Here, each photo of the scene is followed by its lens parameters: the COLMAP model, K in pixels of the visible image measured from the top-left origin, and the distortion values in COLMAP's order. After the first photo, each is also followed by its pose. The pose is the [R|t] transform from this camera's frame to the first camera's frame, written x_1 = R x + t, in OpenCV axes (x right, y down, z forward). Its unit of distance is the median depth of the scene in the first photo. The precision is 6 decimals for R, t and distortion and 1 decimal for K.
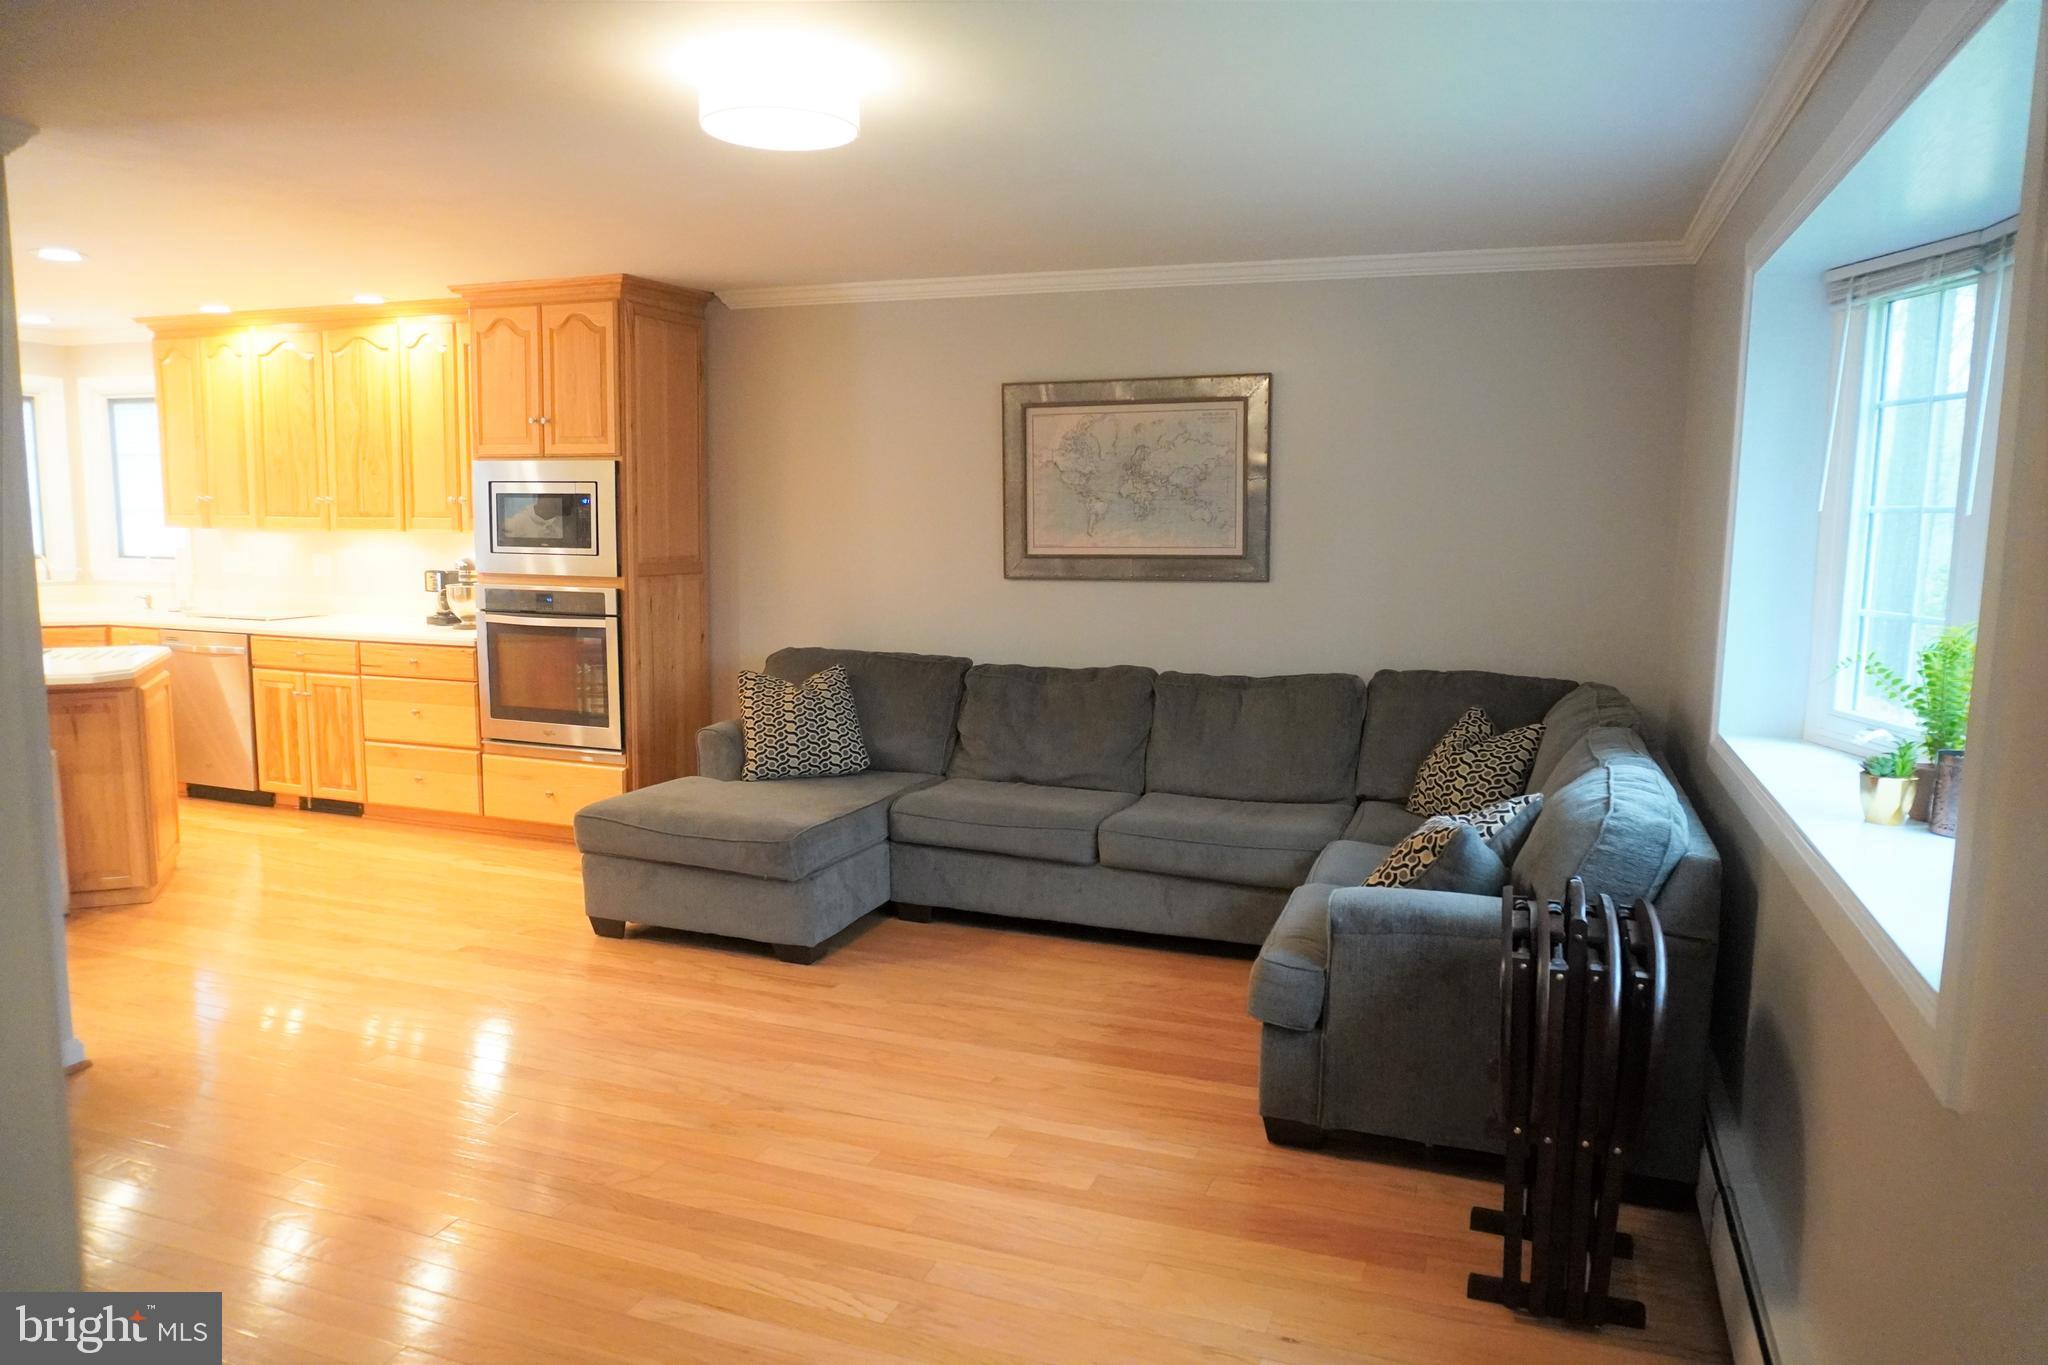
lens RADIAL K [[1360.1, 0, 1027.8], [0, 1360.1, 680.7], [0, 0, 1]] dist [-0.022422, 0.003778]
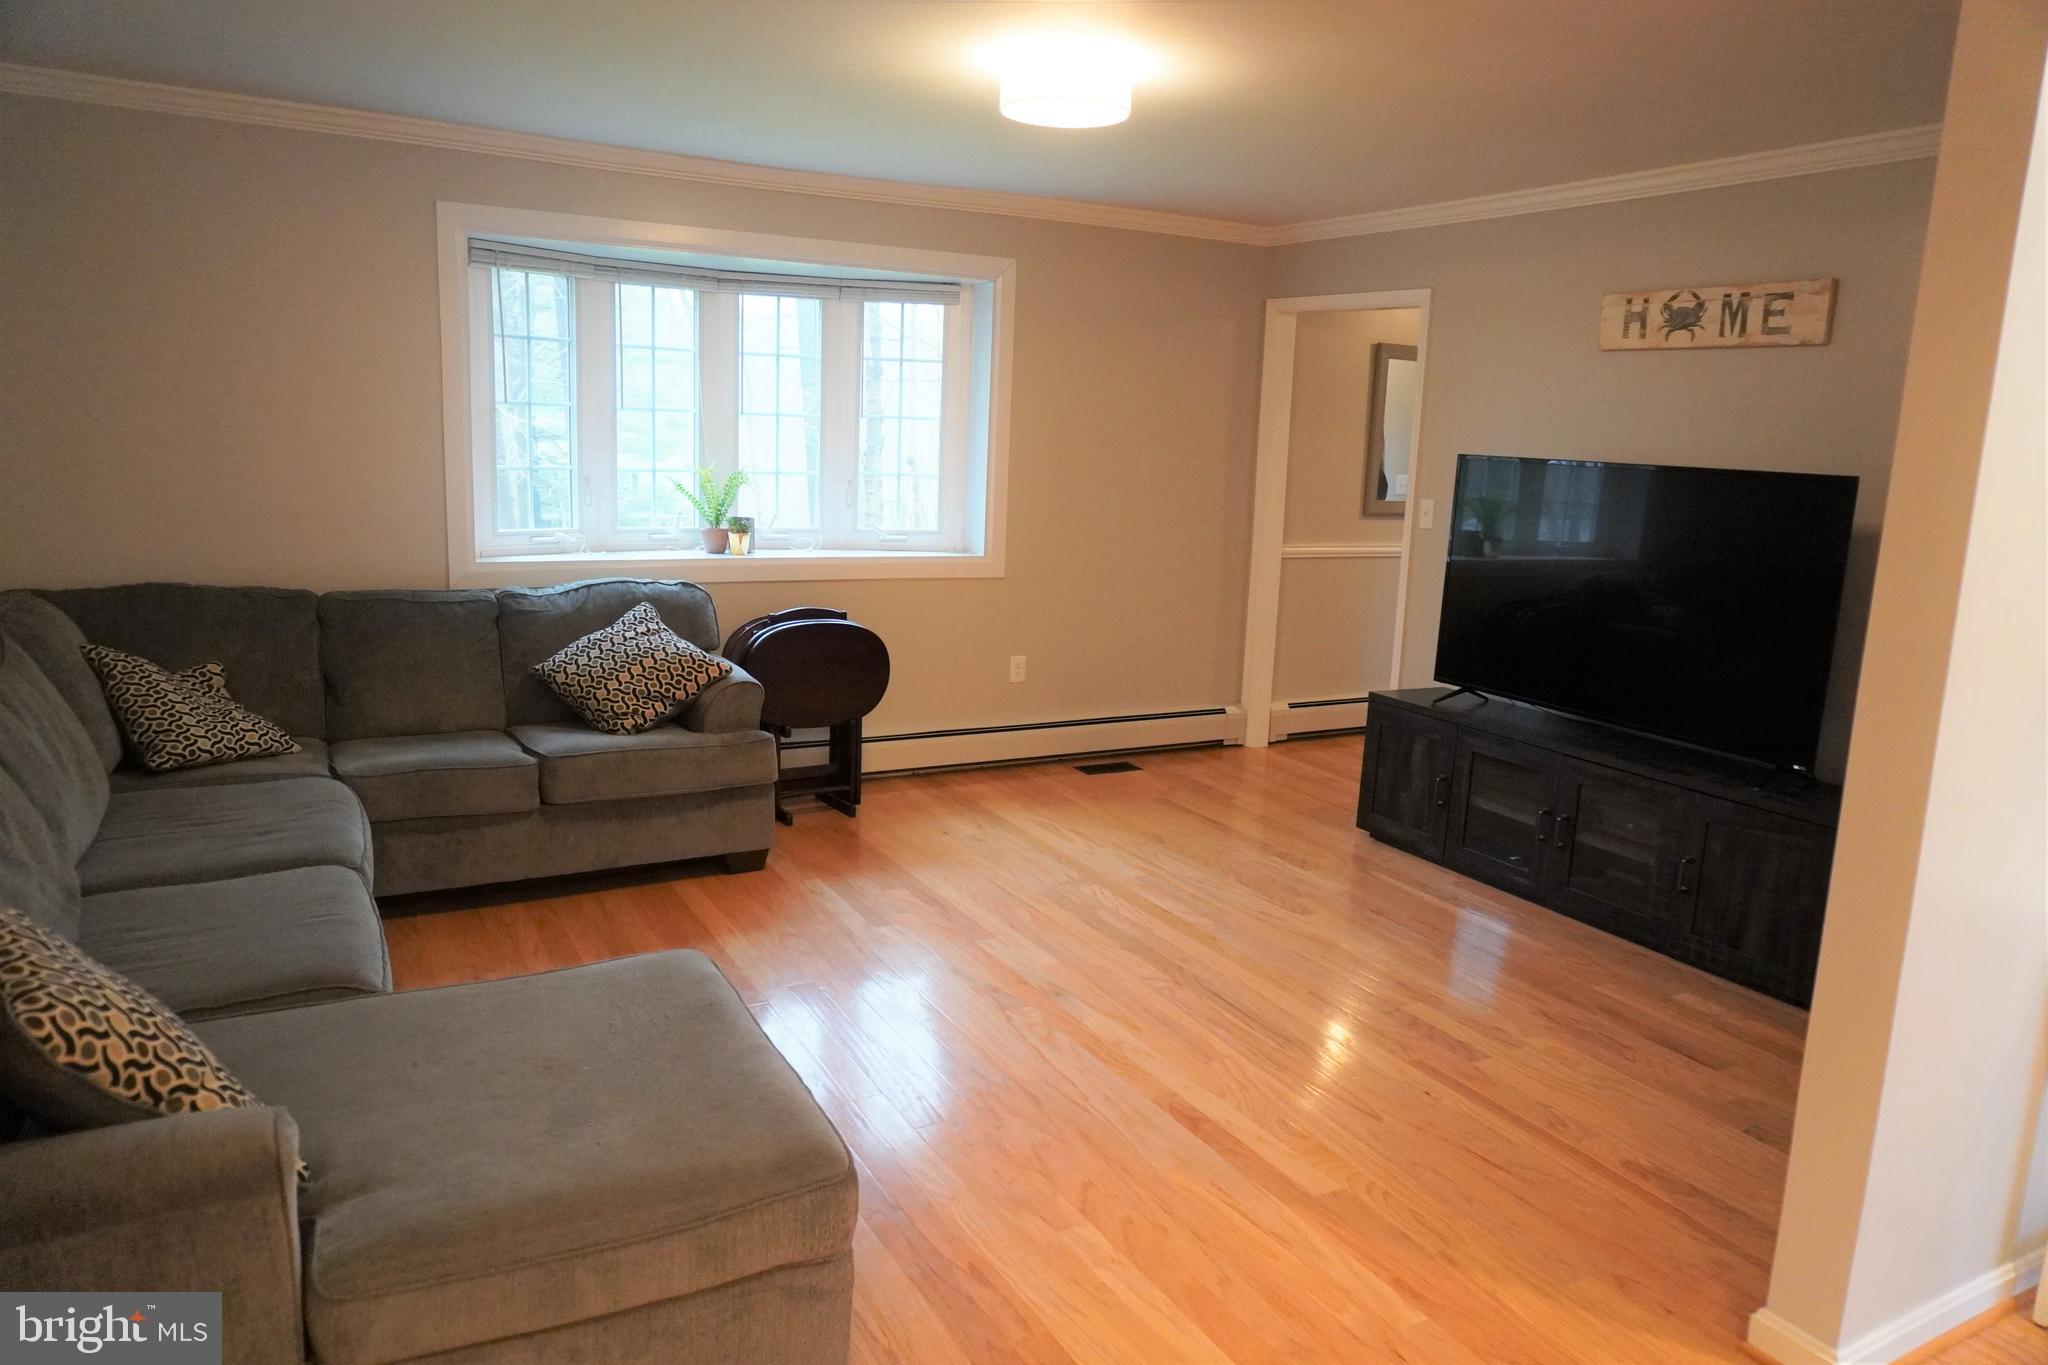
lens RADIAL K [[1360.1, 0, 1031.6], [0, 1360.1, 688.8], [0, 0, 1]] dist [-0.022422, 0.003778]
pose [[-0.754782, -0.149732, 0.638658, -0.953801], [0.042079, 0.960544, 0.274927, -0.227167], [-0.654625, 0.234384, -0.718701, 1.890869]]
